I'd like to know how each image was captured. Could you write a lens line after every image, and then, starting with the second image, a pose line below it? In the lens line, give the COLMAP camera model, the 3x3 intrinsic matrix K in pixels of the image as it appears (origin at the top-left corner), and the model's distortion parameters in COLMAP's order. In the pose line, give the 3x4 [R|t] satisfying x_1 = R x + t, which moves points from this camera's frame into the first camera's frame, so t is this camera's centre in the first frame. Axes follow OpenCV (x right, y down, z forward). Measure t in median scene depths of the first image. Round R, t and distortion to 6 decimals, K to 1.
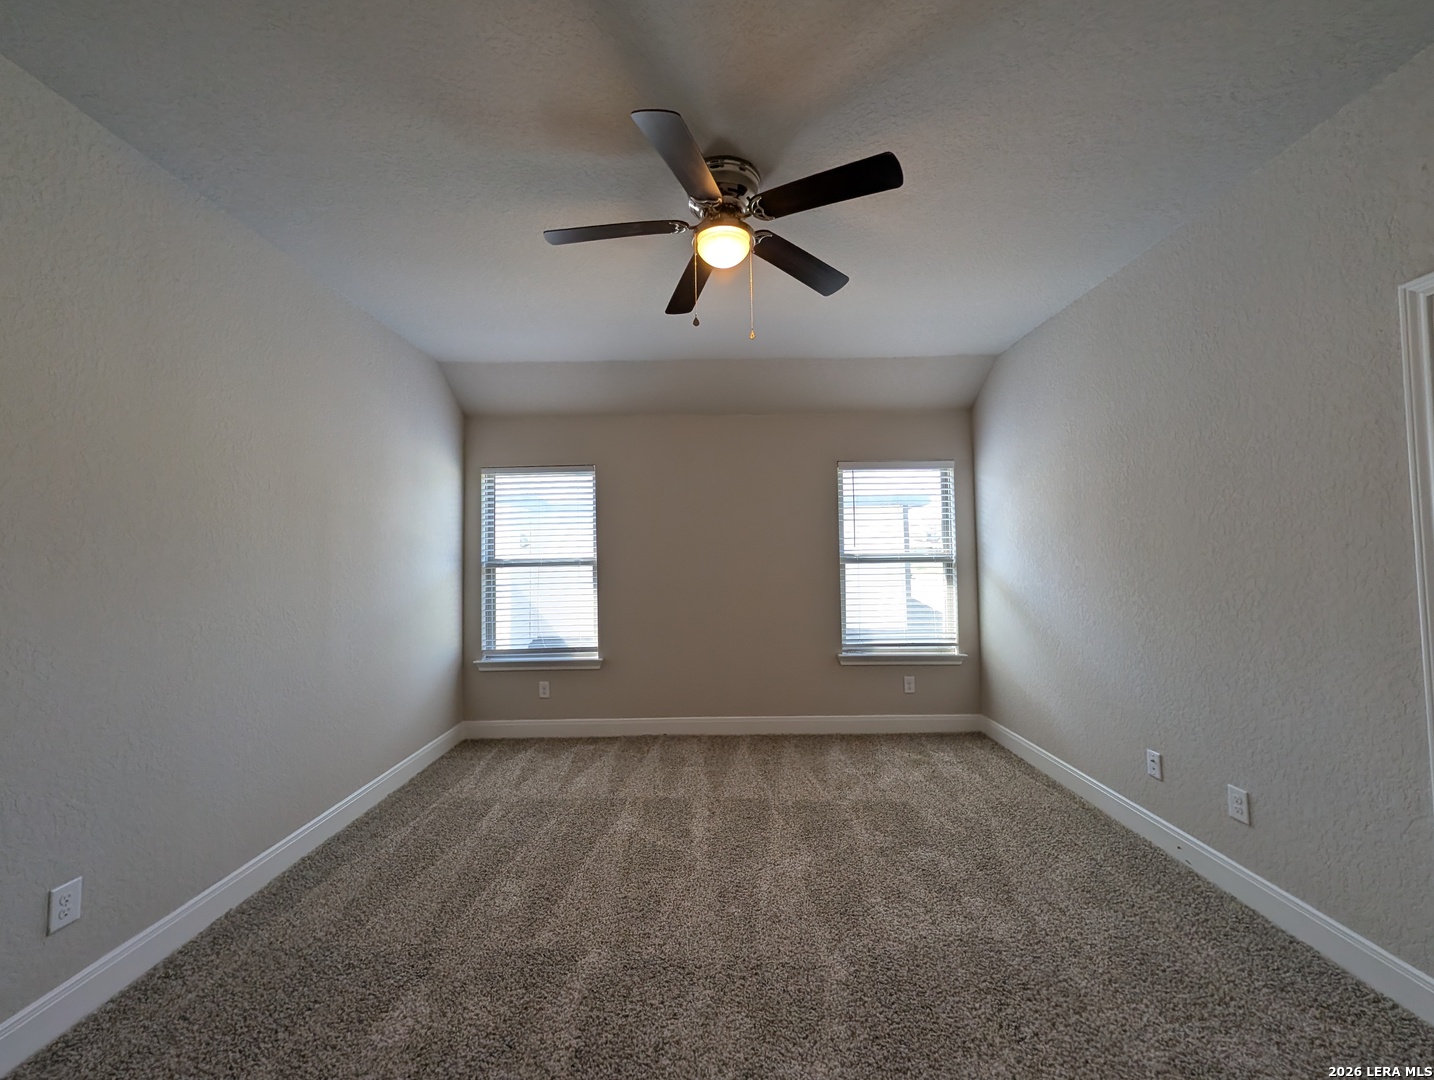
lens RADIAL K [[545.8, 0, 719.6], [0, 545.8, 536.0], [0, 0, 1]] dist [-0.001535, -0.000090]
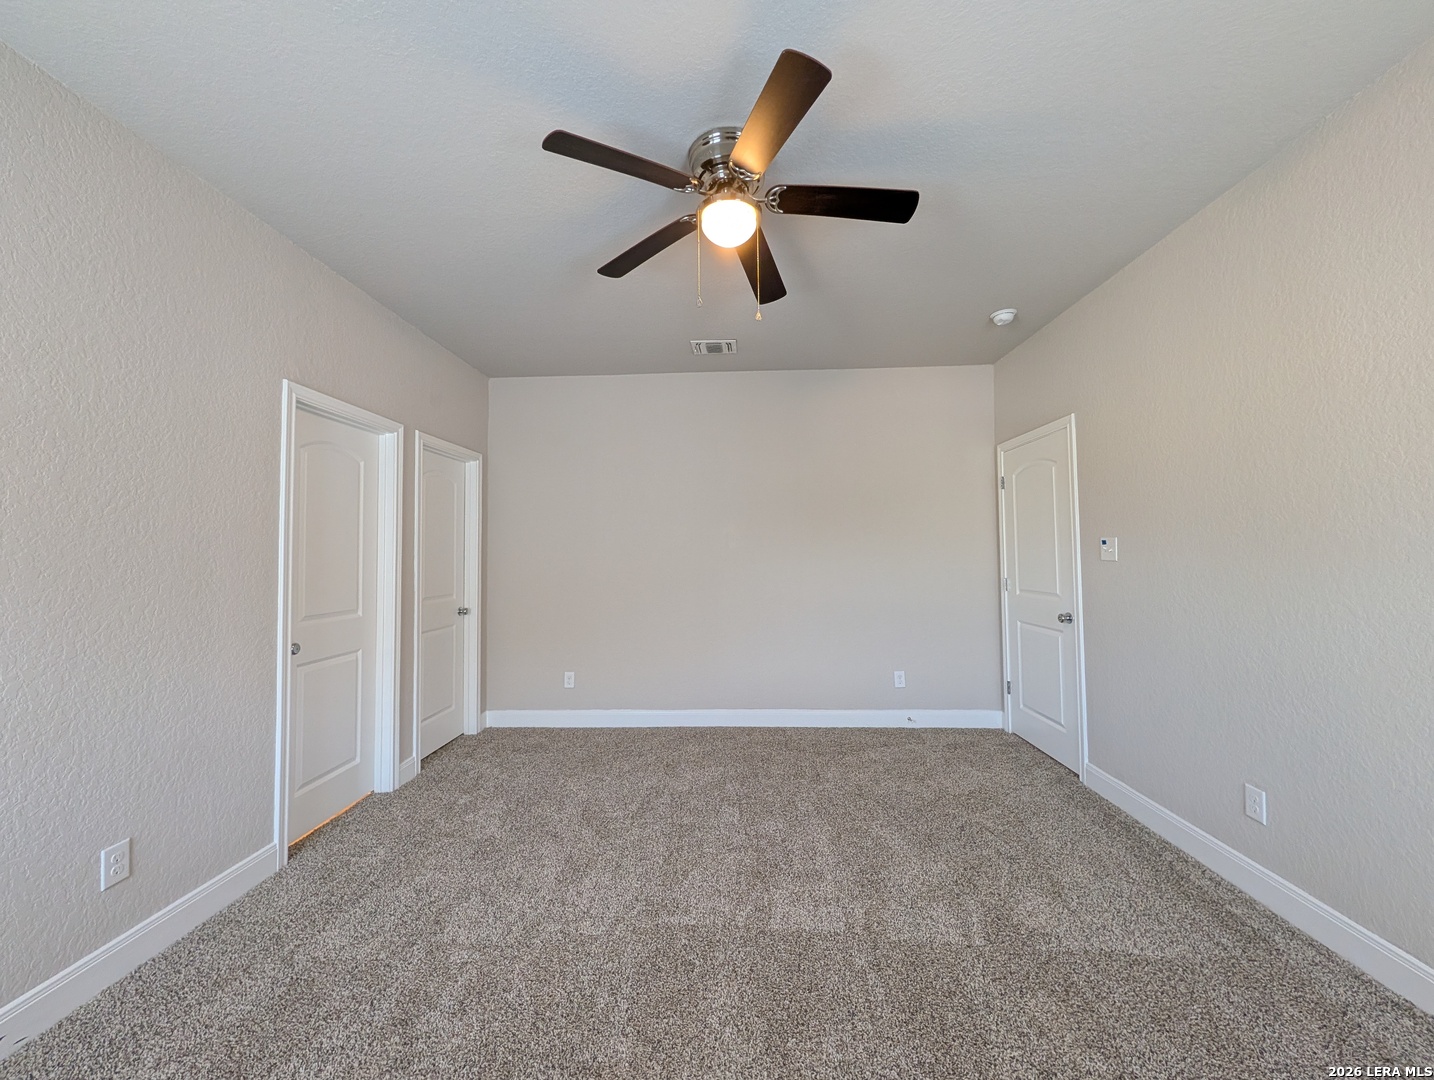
lens RADIAL K [[558.3, 0, 723.1], [0, 558.3, 534.5], [0, 0, 1]] dist [0.000055, -0.000035]
pose [[-0.999397, 0.020522, 0.028017, 0.006944], [0.018280, 0.996782, -0.078050, 0.046093], [-0.029528, -0.077491, -0.996556, 1.028809]]
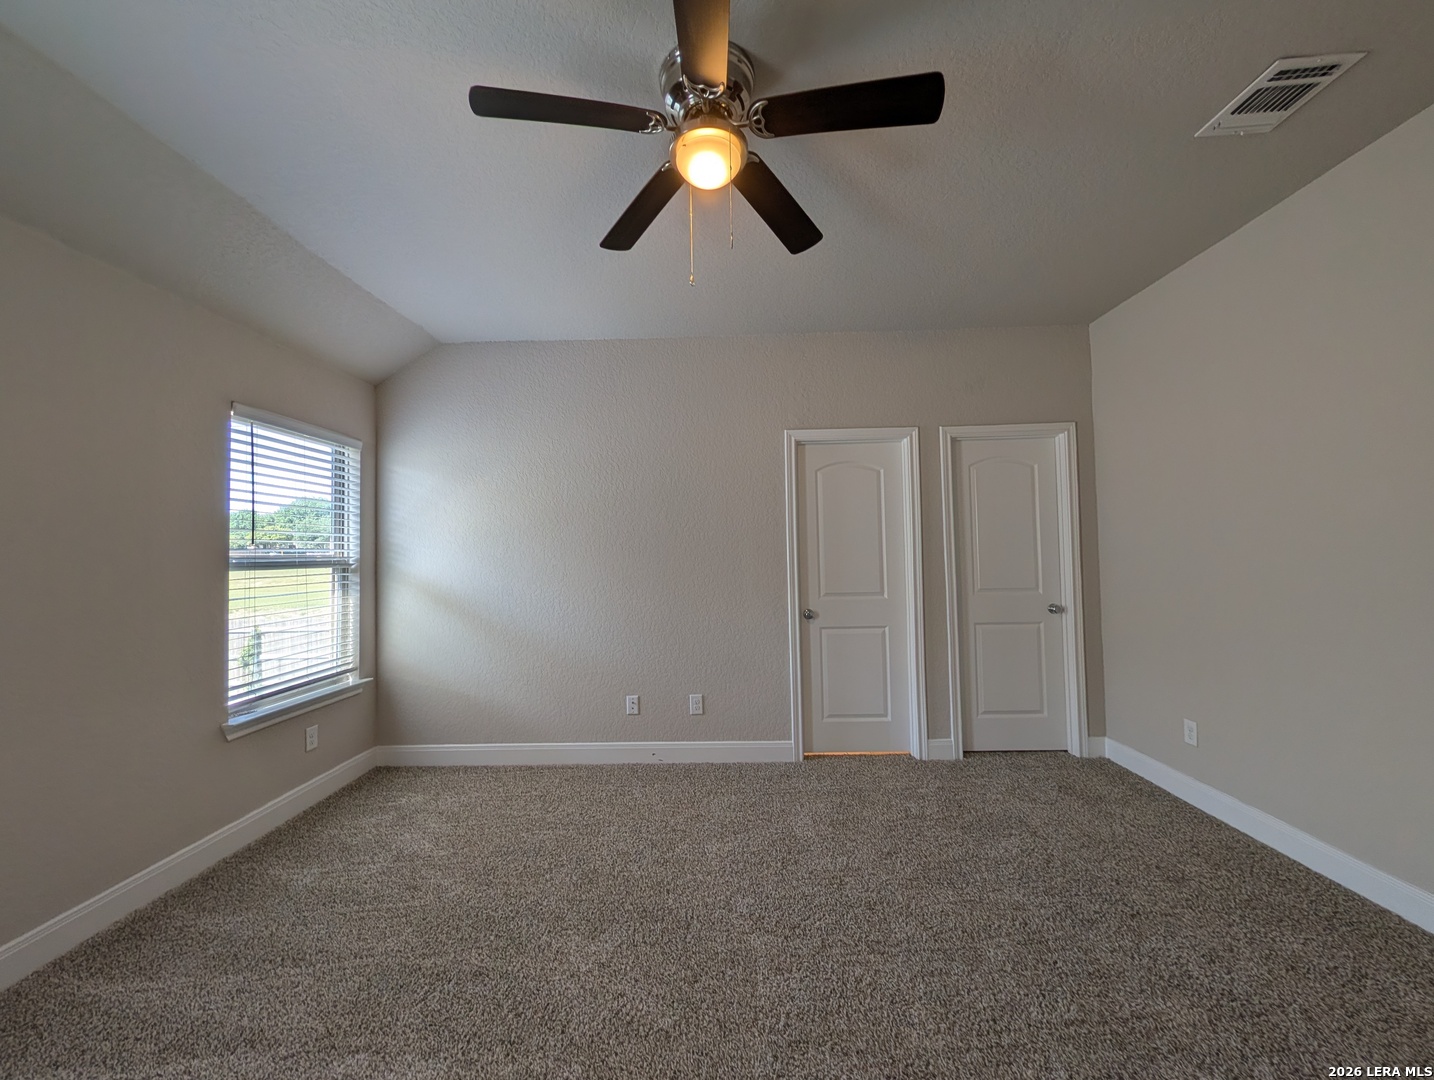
lens RADIAL K [[545.8, 0, 719.6], [0, 545.8, 536.0], [0, 0, 1]] dist [-0.001535, -0.000090]
pose [[0.038268, 0.043784, 0.998308, -0.397712], [-0.020864, 0.998857, -0.043009, 0.029723], [-0.999050, -0.019183, 0.039137, 0.488644]]
